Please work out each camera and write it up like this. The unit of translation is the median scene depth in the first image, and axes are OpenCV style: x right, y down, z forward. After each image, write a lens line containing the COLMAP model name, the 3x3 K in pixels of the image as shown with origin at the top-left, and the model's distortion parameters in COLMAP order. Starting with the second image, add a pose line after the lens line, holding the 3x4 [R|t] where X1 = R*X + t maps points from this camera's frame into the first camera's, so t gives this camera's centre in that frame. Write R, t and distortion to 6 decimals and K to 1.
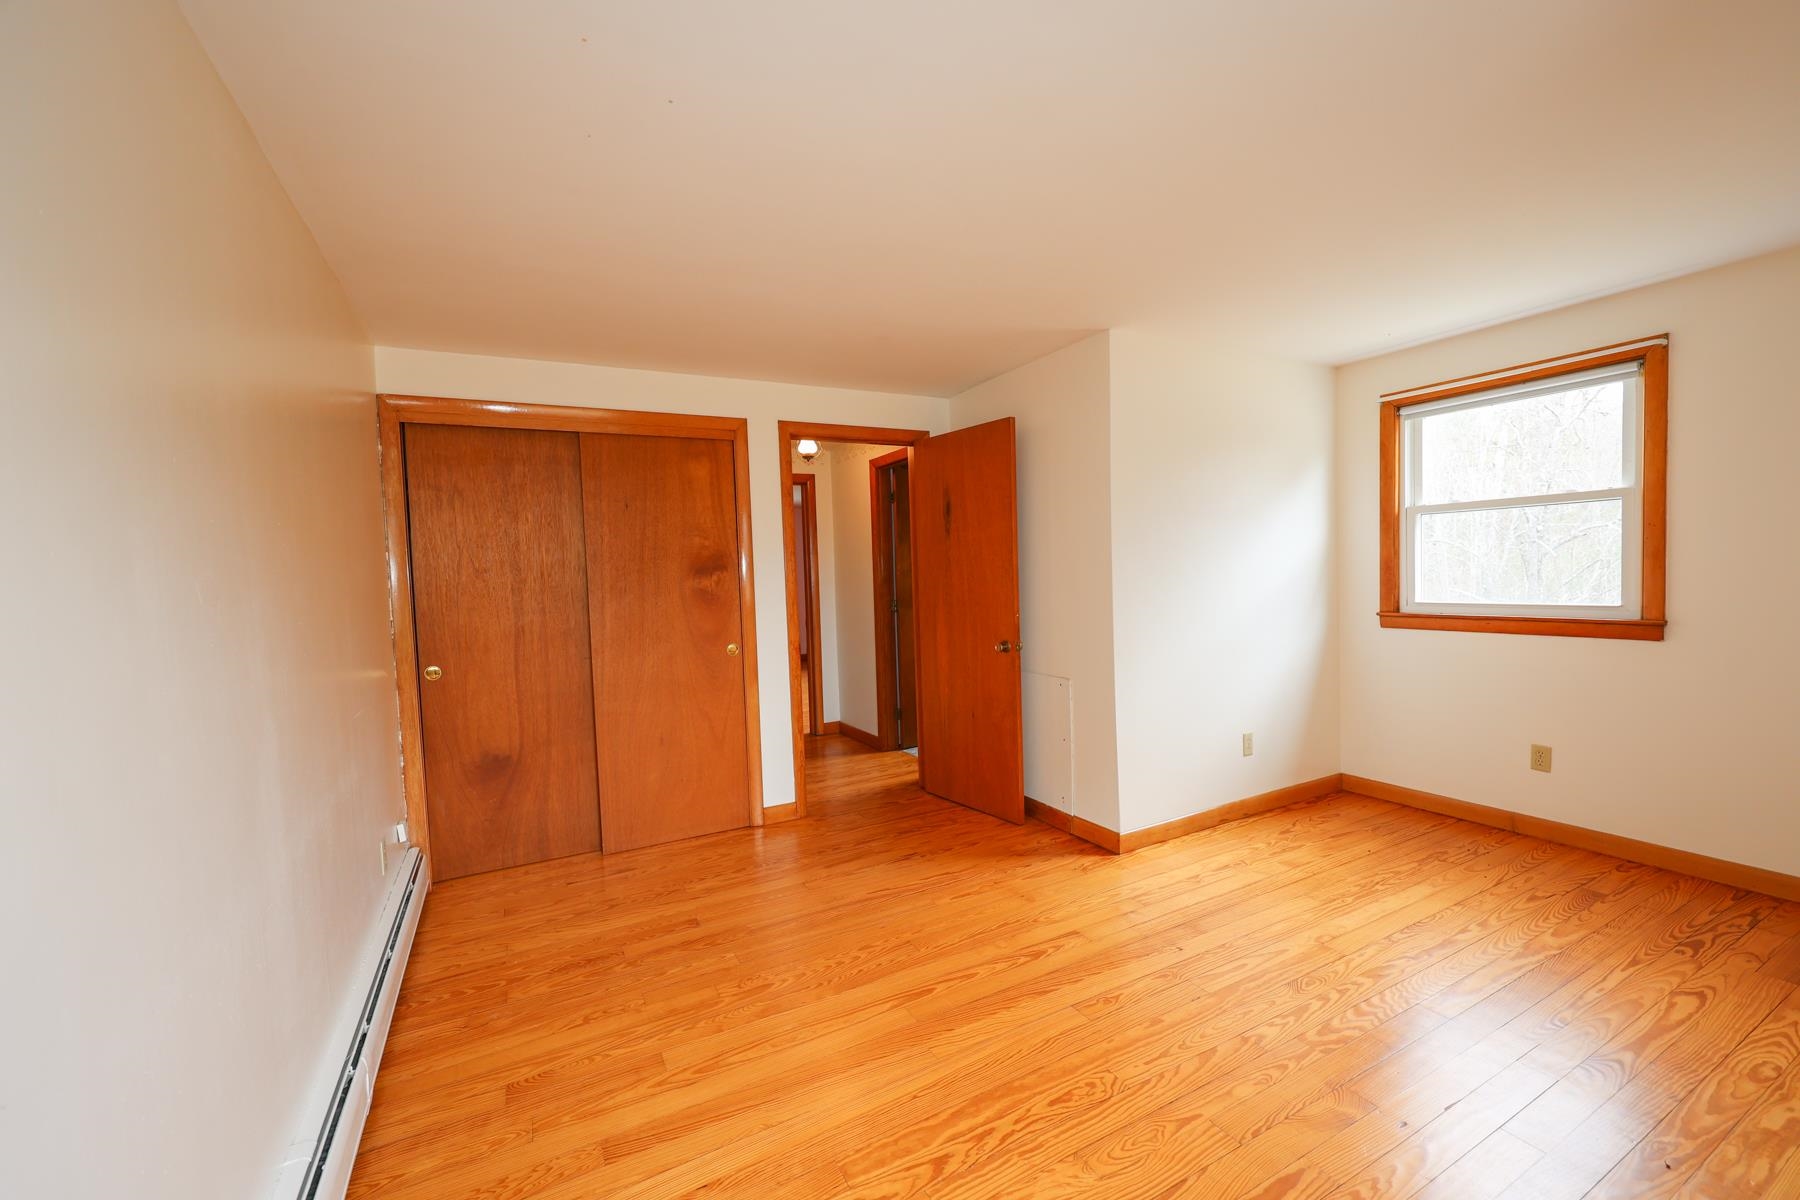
lens RADIAL K [[739.8, 0, 904.6], [0, 739.8, 595.7], [0, 0, 1]] dist [0.000598, 0.000155]
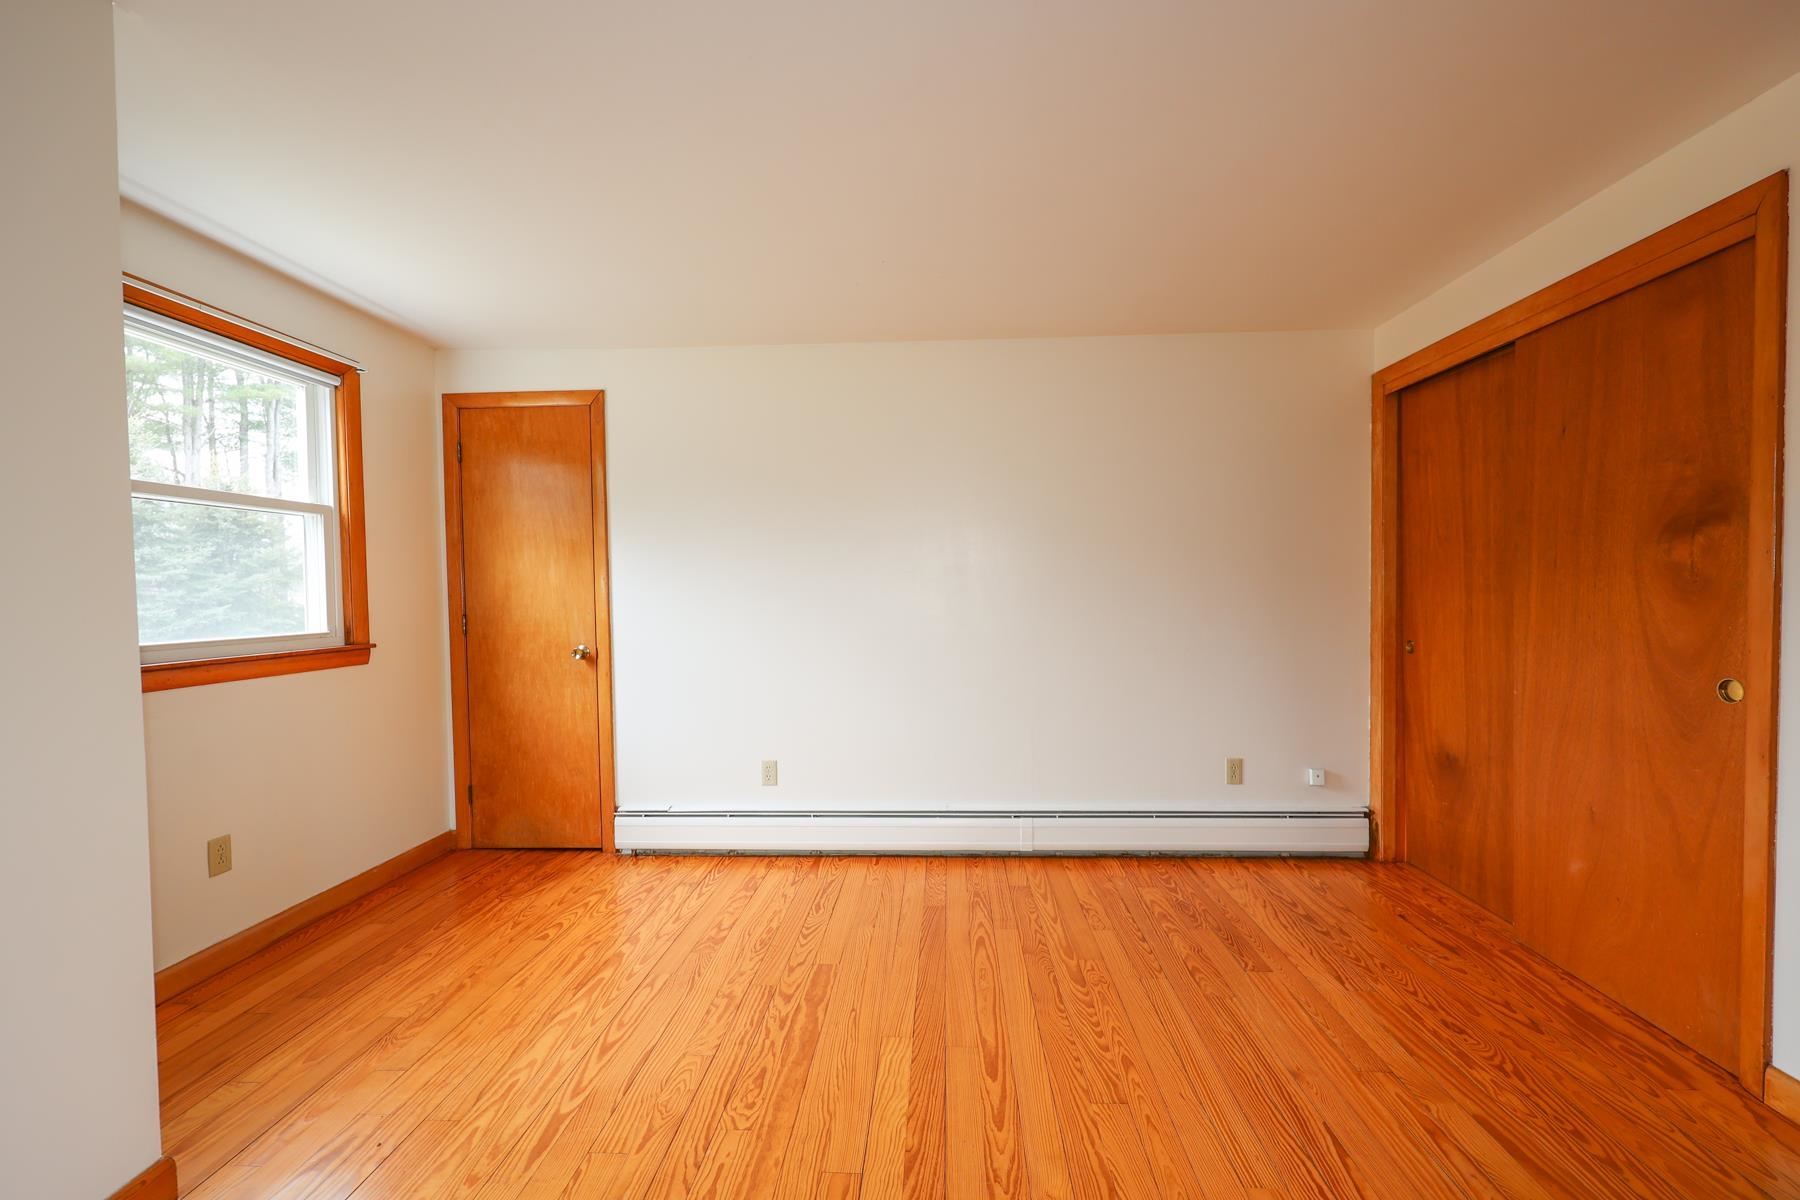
lens RADIAL K [[731.5, 0, 900.0], [0, 731.5, 600.0], [0, 0, 1]] dist [-0.001081, -0.000086]
pose [[-0.531145, 0.056945, -0.845365, 0.788036], [0.001132, 0.997786, 0.066502, -0.030624], [0.847280, 0.034365, -0.530034, 1.433630]]
